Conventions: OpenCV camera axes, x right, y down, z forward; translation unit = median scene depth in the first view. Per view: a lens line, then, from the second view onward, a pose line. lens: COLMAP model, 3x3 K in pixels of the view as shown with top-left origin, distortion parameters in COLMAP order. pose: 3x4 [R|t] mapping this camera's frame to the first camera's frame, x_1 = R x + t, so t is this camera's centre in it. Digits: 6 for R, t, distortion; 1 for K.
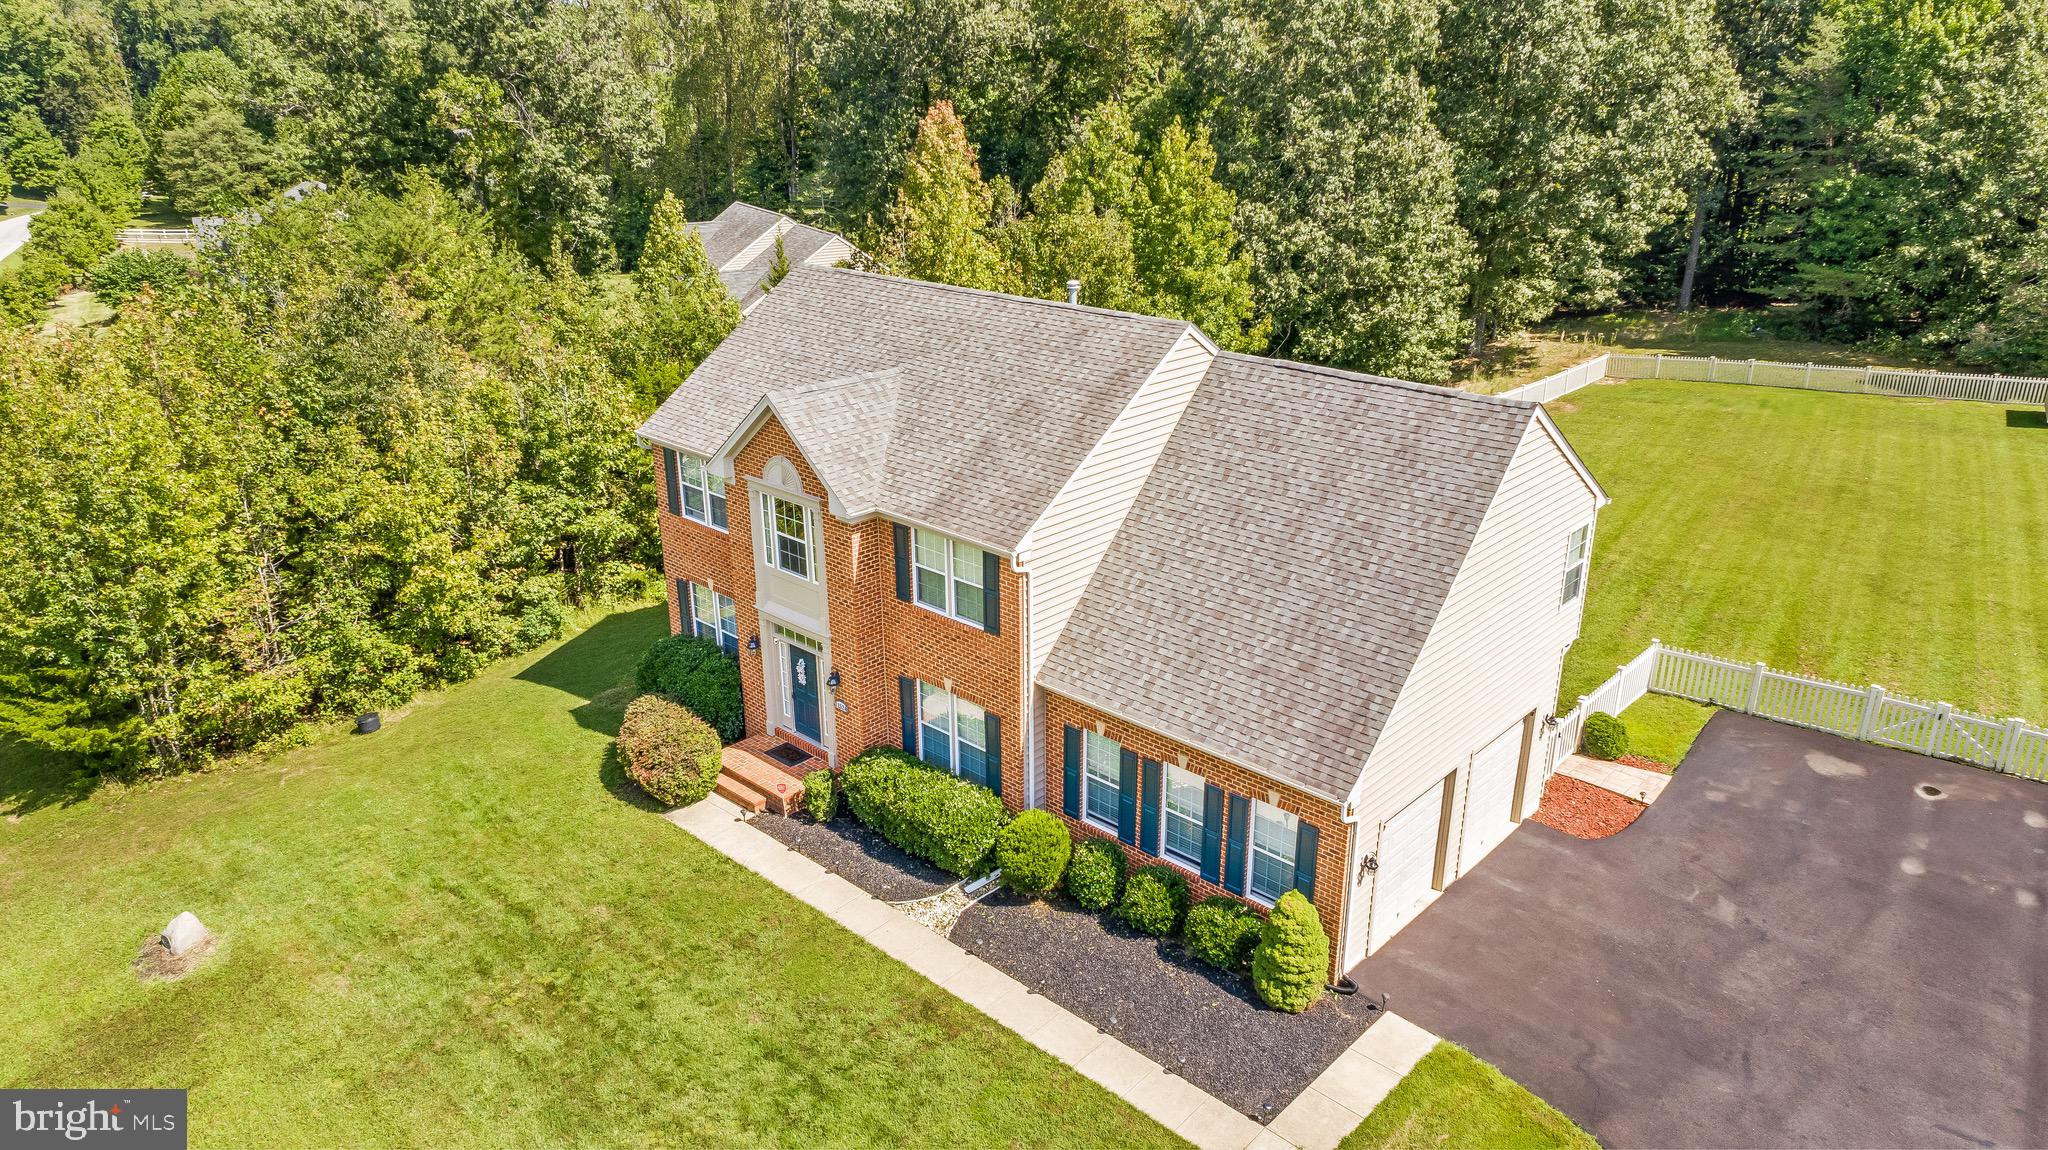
lens RADIAL K [[1373.4, 0, 1024.0], [0, 1373.4, 575.0], [0, 0, 1]] dist [-0.009476, 0.008444]
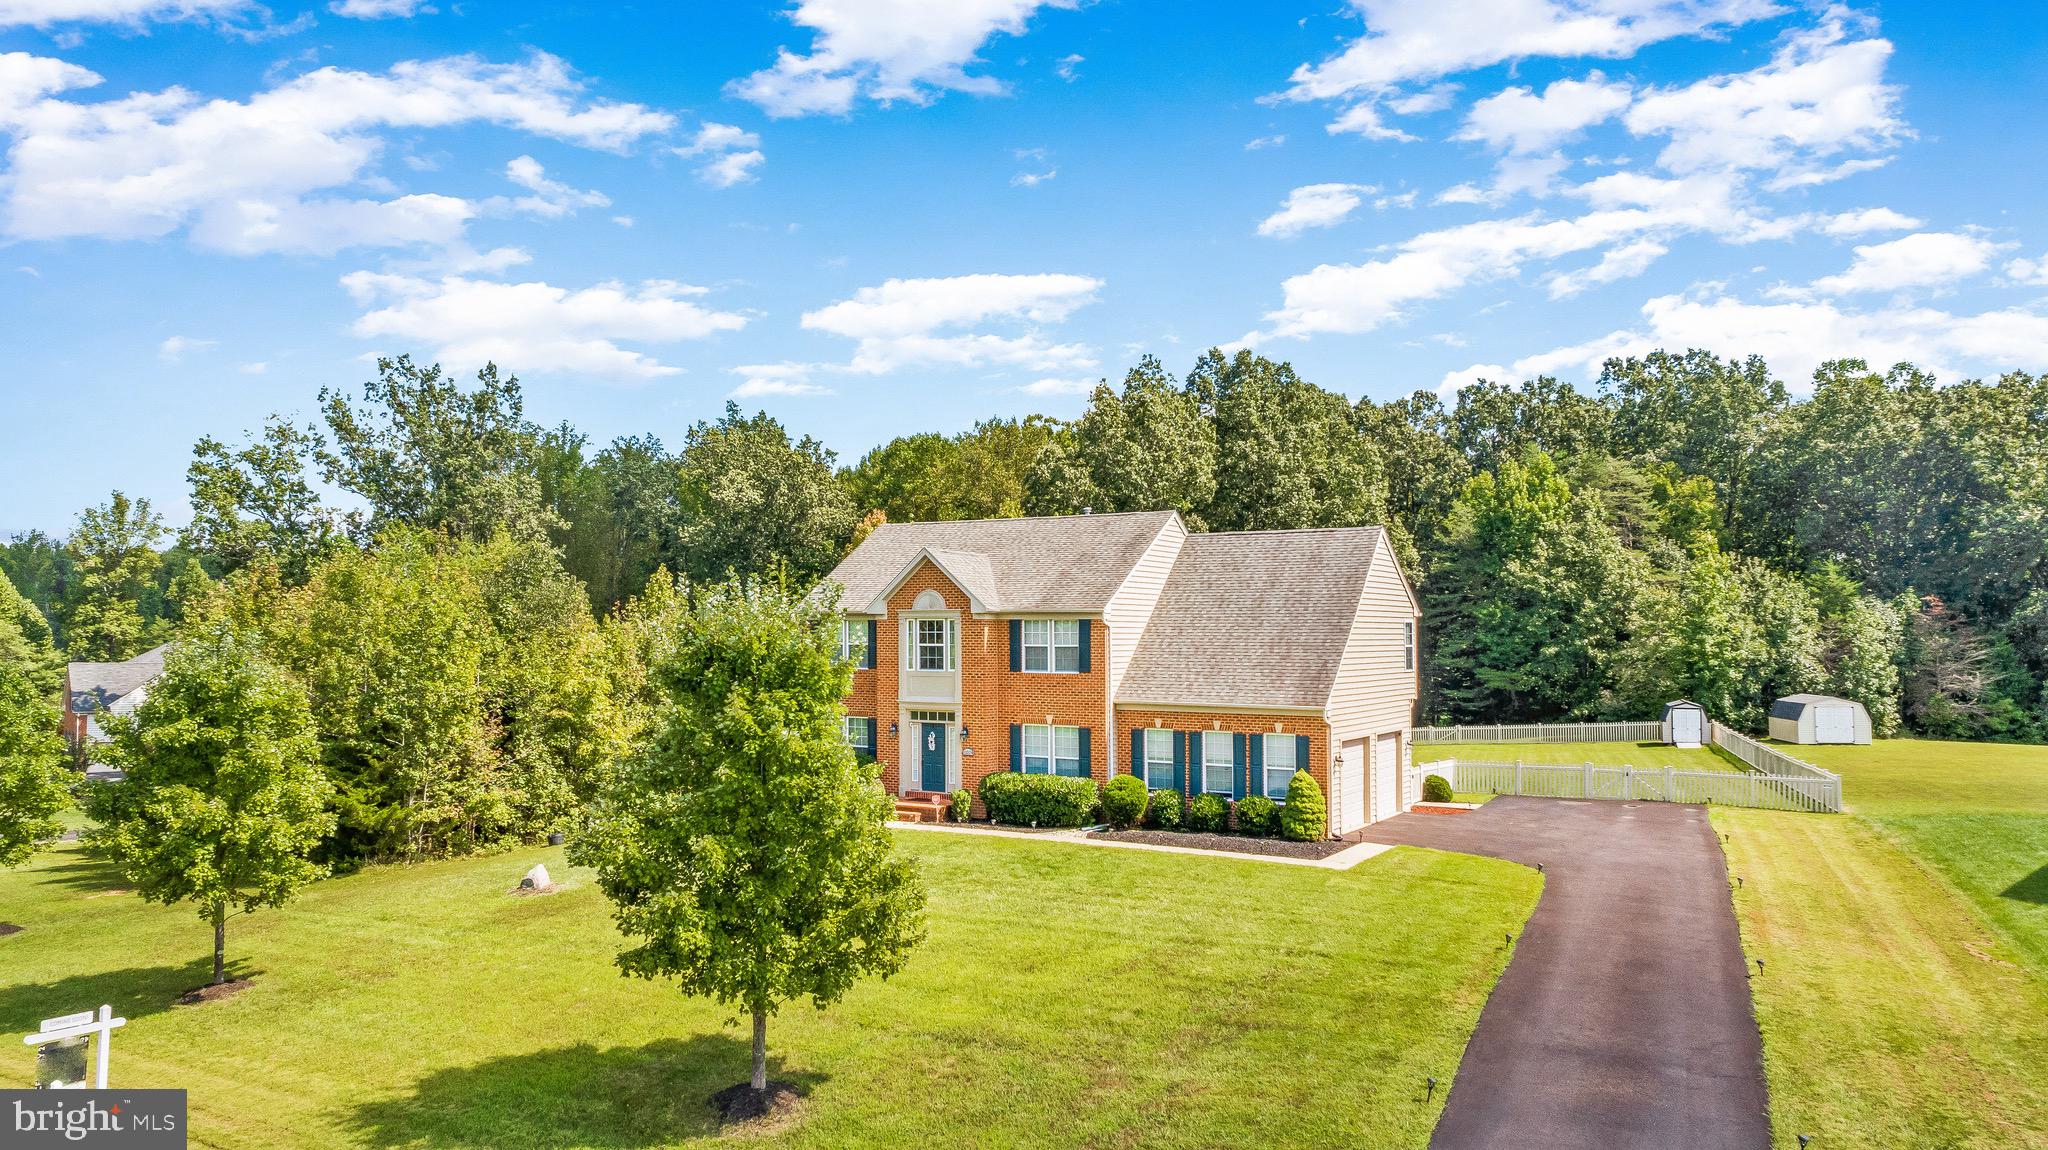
lens RADIAL K [[1373.4, 0, 1024.0], [0, 1373.4, 575.0], [0, 0, 1]] dist [-0.009476, 0.008444]
pose [[0.979780, 0.015661, 0.199463, -0.391939], [0.064138, 0.919736, -0.387263, 0.524520], [-0.189518, 0.392226, 0.900134, -0.455245]]
